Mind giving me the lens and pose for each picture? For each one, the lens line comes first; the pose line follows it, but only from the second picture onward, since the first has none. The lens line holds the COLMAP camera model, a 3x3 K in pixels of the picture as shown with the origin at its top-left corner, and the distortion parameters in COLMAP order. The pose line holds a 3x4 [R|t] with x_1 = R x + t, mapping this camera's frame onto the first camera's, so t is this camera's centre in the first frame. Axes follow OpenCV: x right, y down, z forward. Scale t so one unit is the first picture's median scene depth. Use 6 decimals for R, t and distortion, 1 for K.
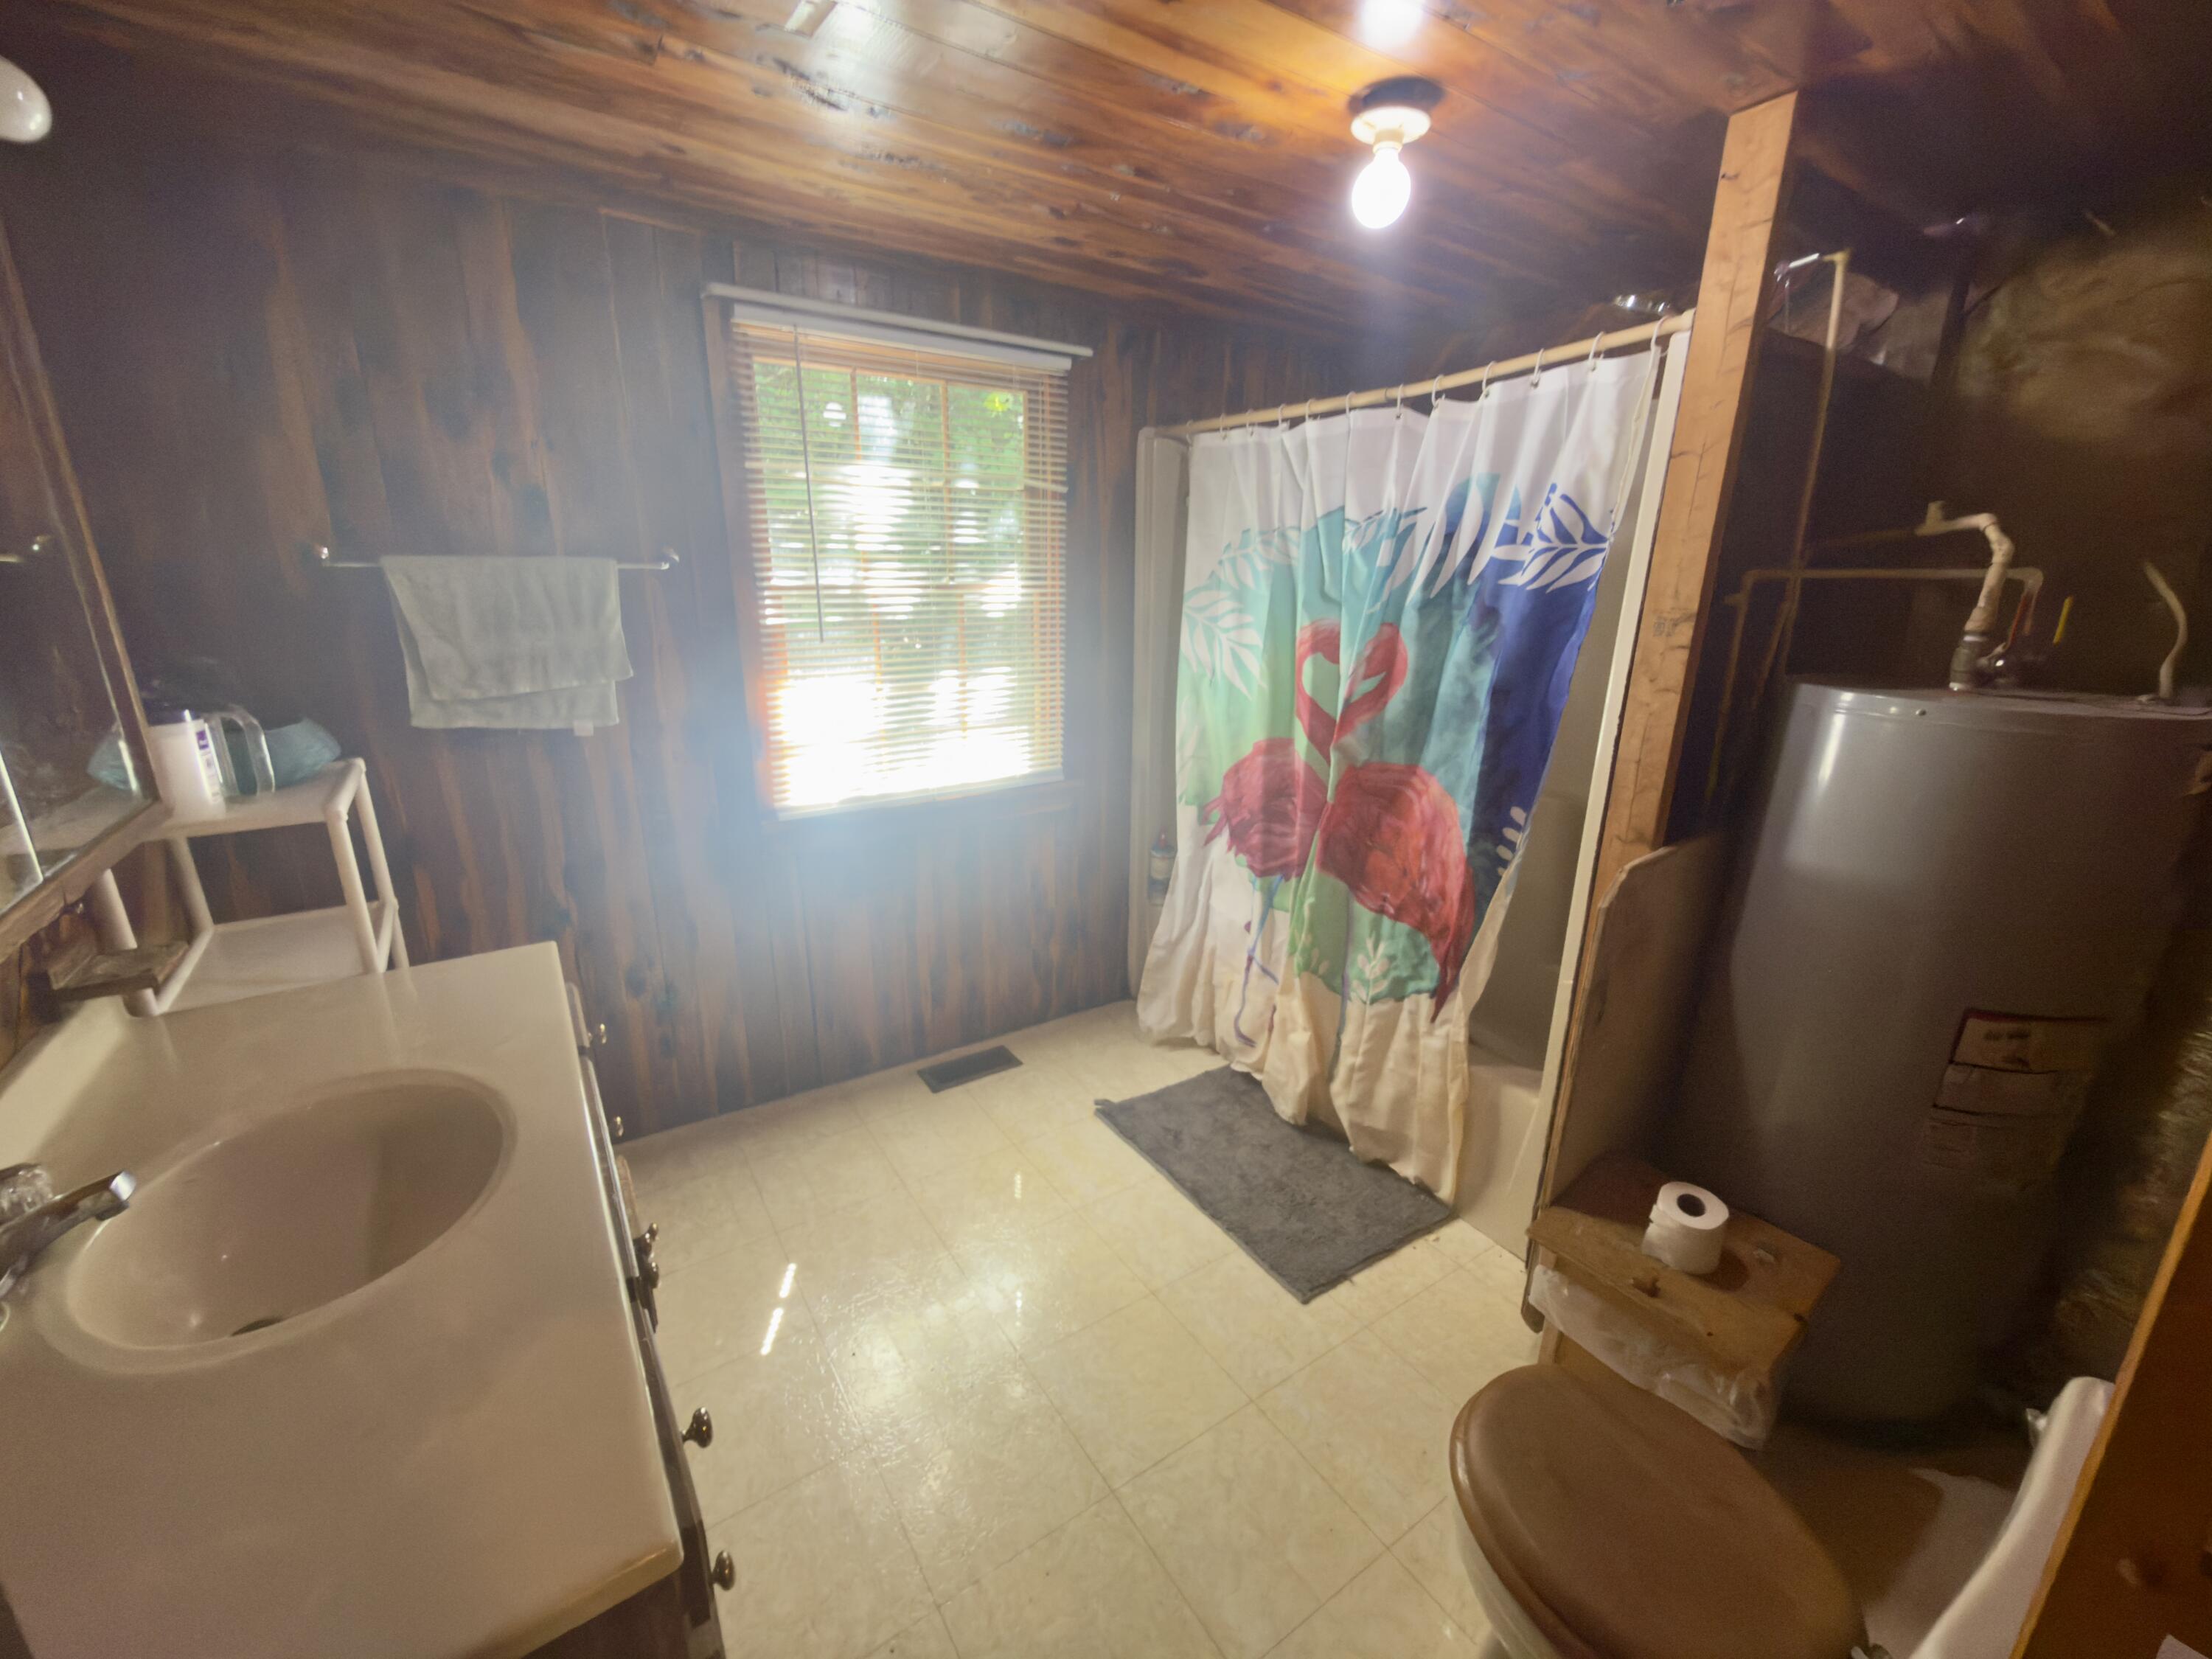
lens RADIAL K [[884.4, 0, 1106.0], [0, 884.4, 829.5], [0, 0, 1]] dist [-0.000405, -0.000259]
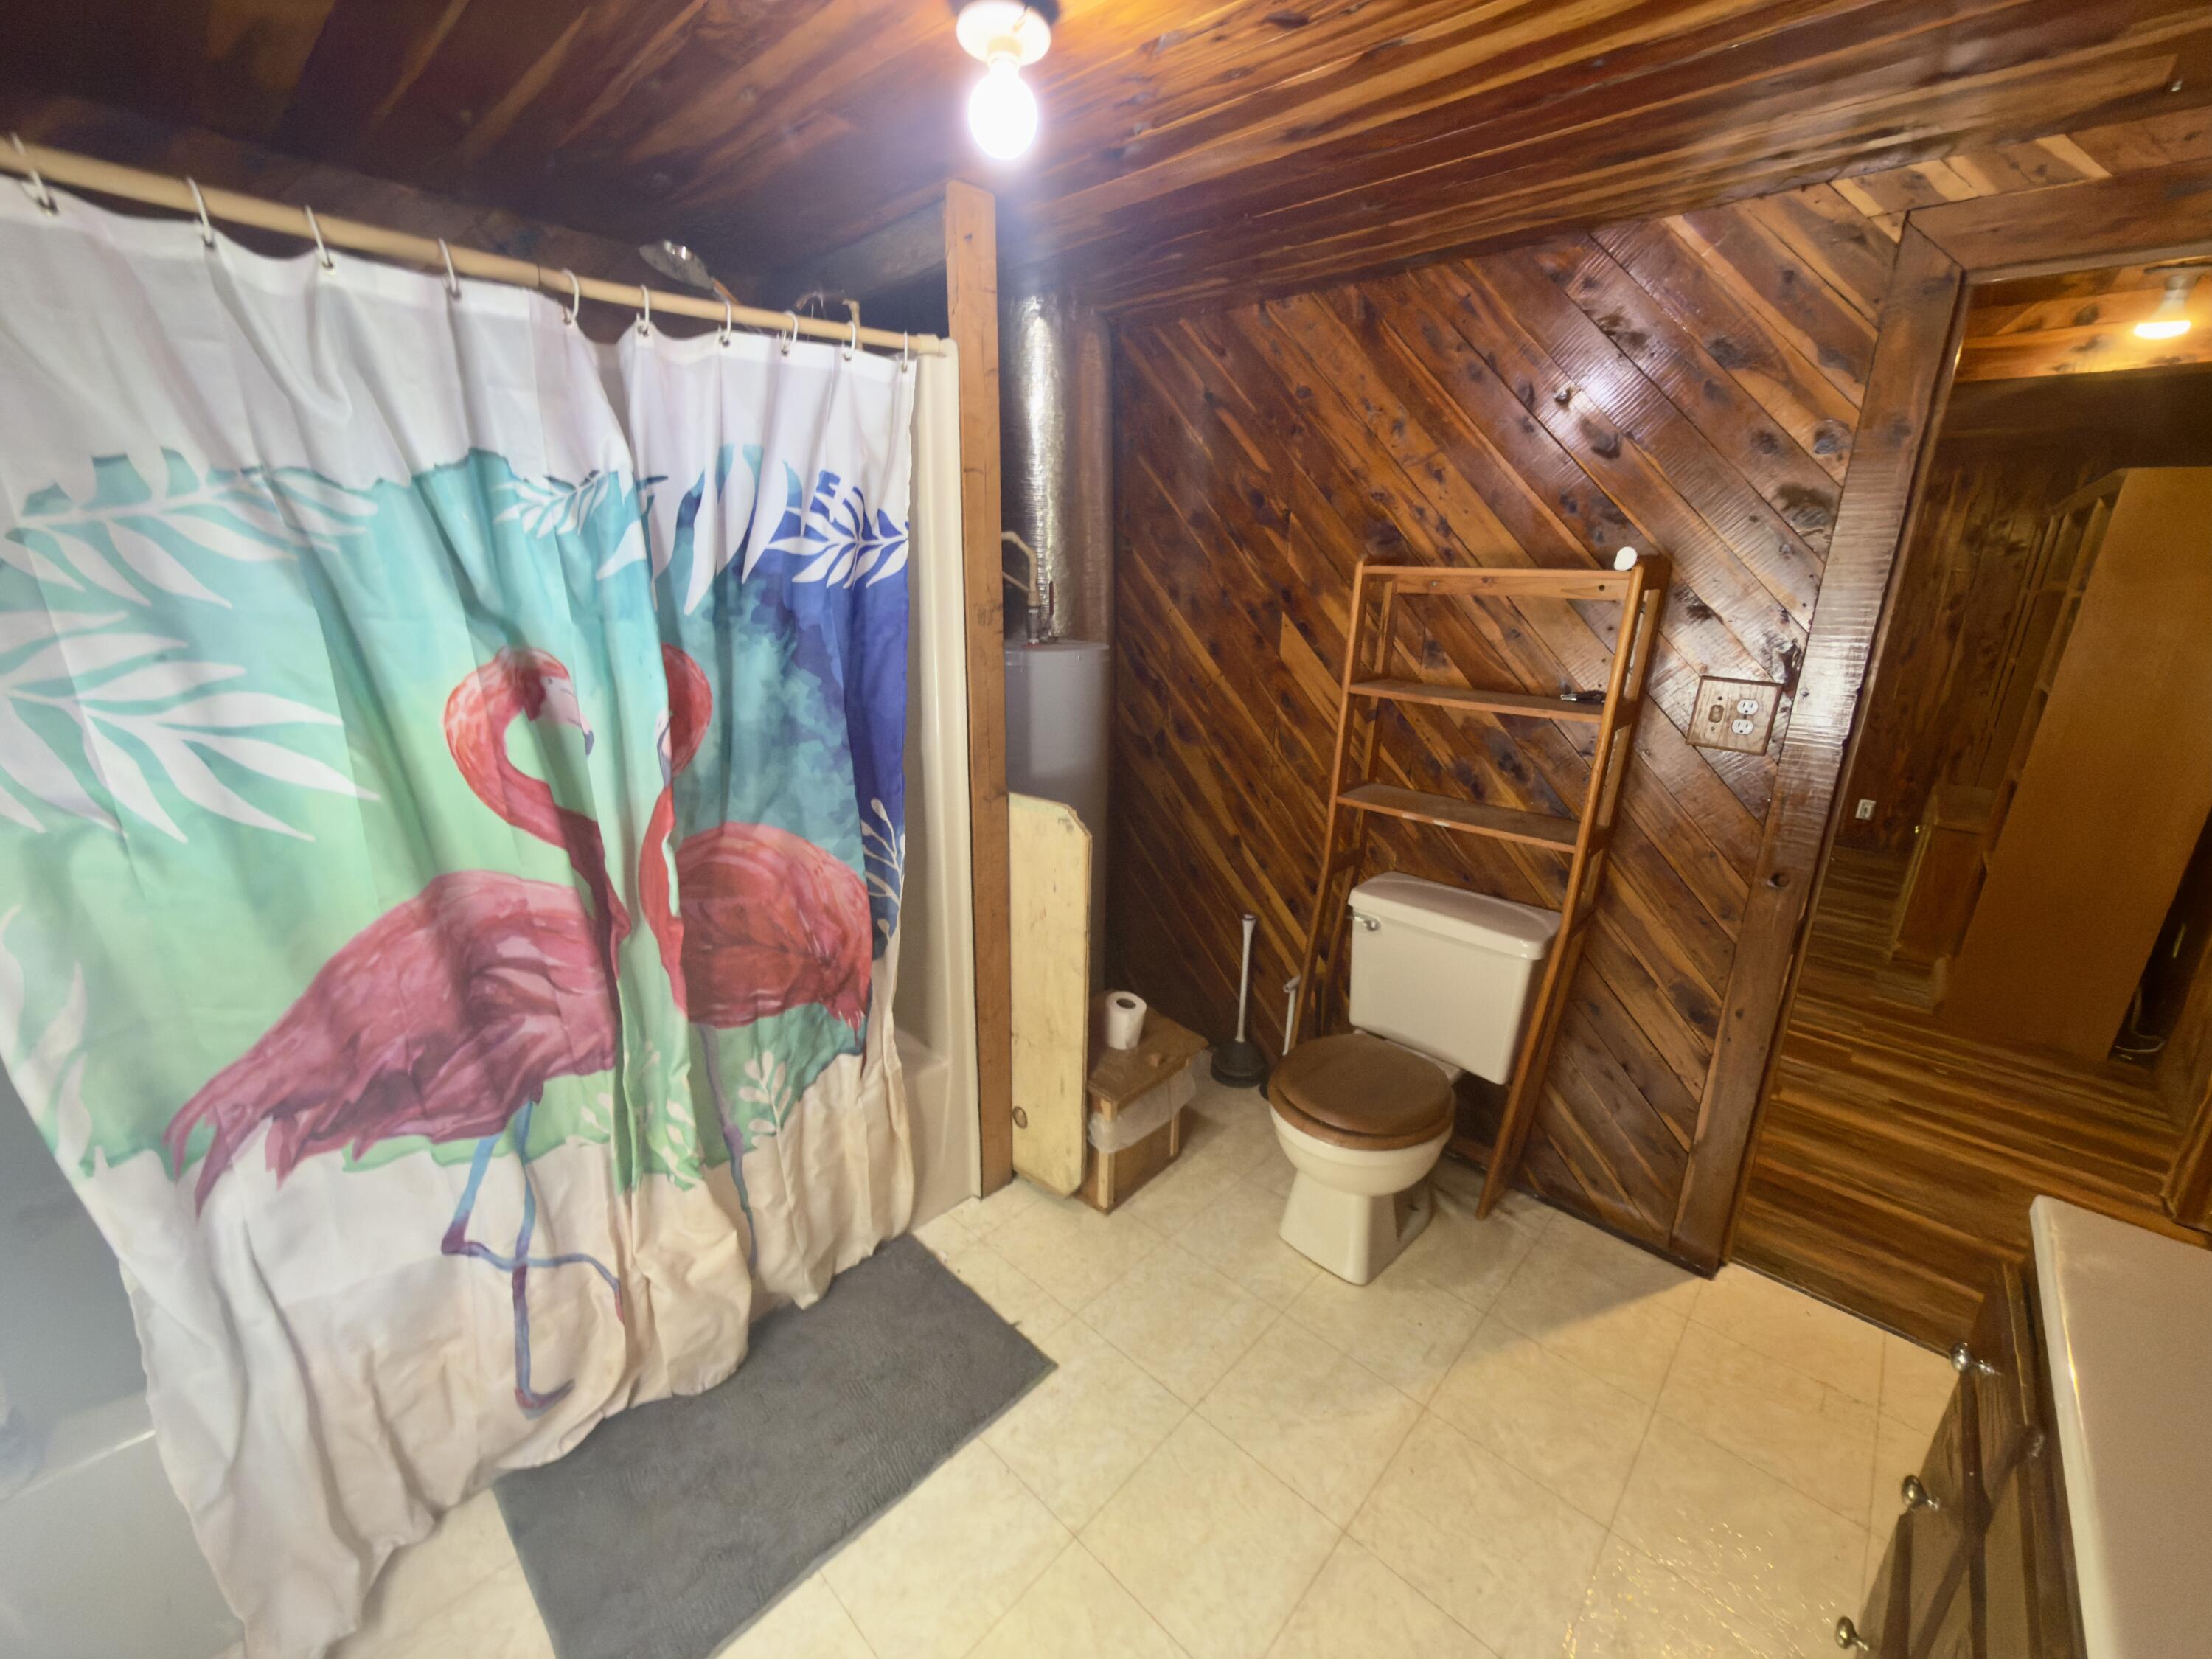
lens RADIAL K [[884.4, 0, 1106.0], [0, 884.4, 829.5], [0, 0, 1]] dist [-0.000405, -0.000259]
pose [[-0.228762, -0.286436, 0.930388, -0.445496], [0.253874, 0.905106, 0.341074, -0.250361], [-0.939796, 0.314226, -0.134335, 0.821597]]
